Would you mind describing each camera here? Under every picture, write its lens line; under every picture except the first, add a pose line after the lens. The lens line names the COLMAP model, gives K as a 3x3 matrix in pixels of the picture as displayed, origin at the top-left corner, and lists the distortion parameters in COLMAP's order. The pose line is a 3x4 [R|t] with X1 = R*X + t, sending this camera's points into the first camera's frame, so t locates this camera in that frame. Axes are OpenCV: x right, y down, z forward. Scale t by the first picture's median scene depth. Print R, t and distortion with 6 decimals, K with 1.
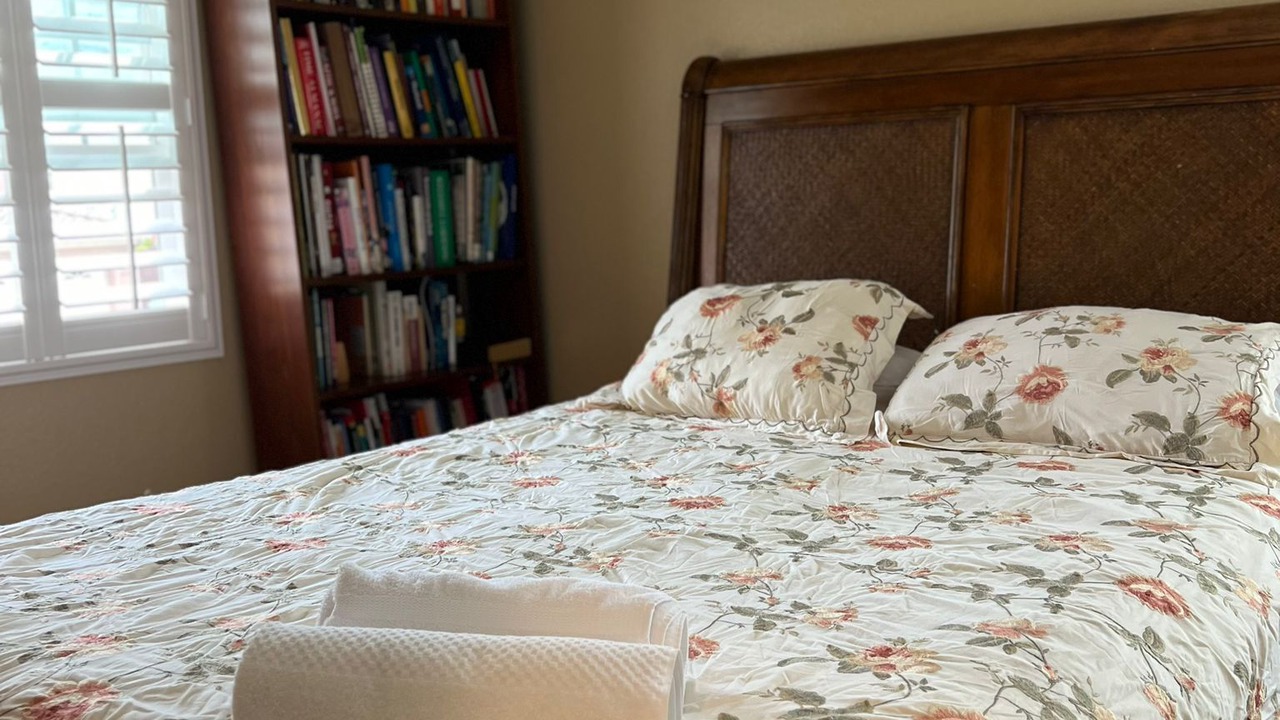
lens RADIAL K [[1128.2, 0, 640.0], [0, 1128.2, 360.0], [0, 0, 1]] dist [0.063360, -0.003950]
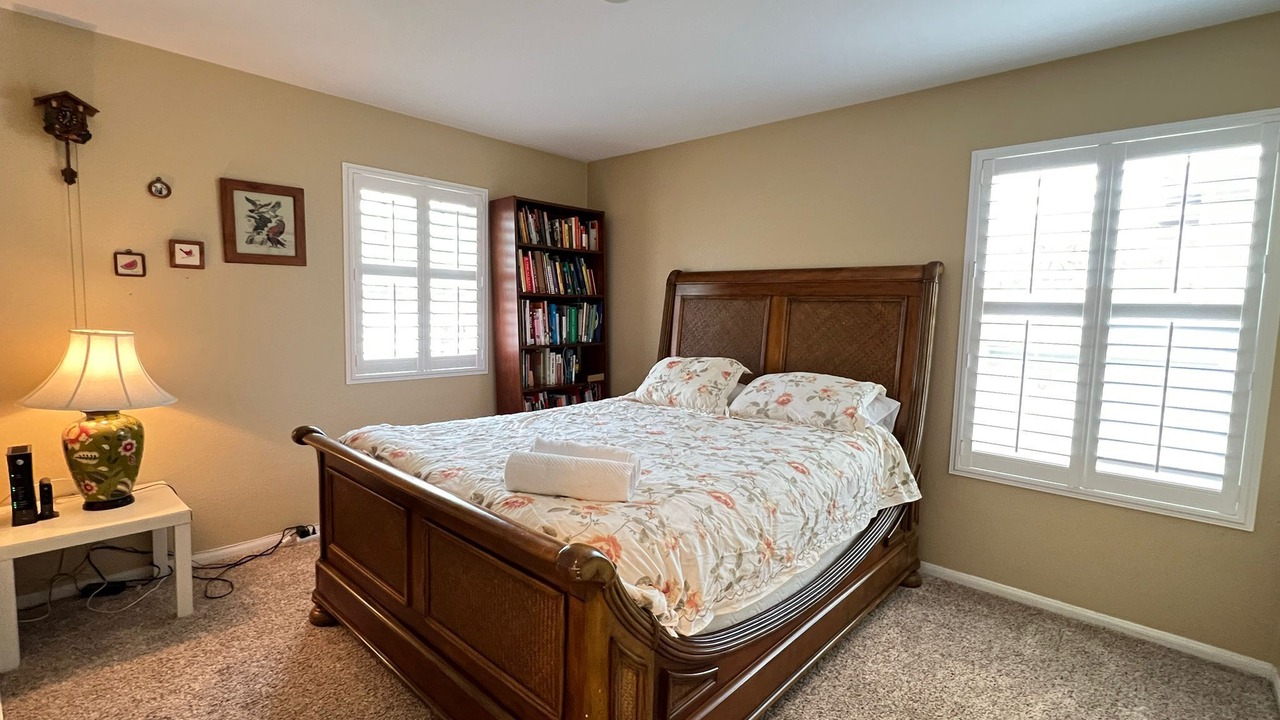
lens RADIAL K [[512.7, 0, 640.0], [0, 512.7, 360.0], [0, 0, 1]] dist [0.000187, -0.000005]
pose [[0.997752, 0.055460, -0.037630, 0.036215], [-0.057385, 0.996988, -0.052165, 0.009043], [0.034624, 0.054207, 0.997929, -0.219644]]
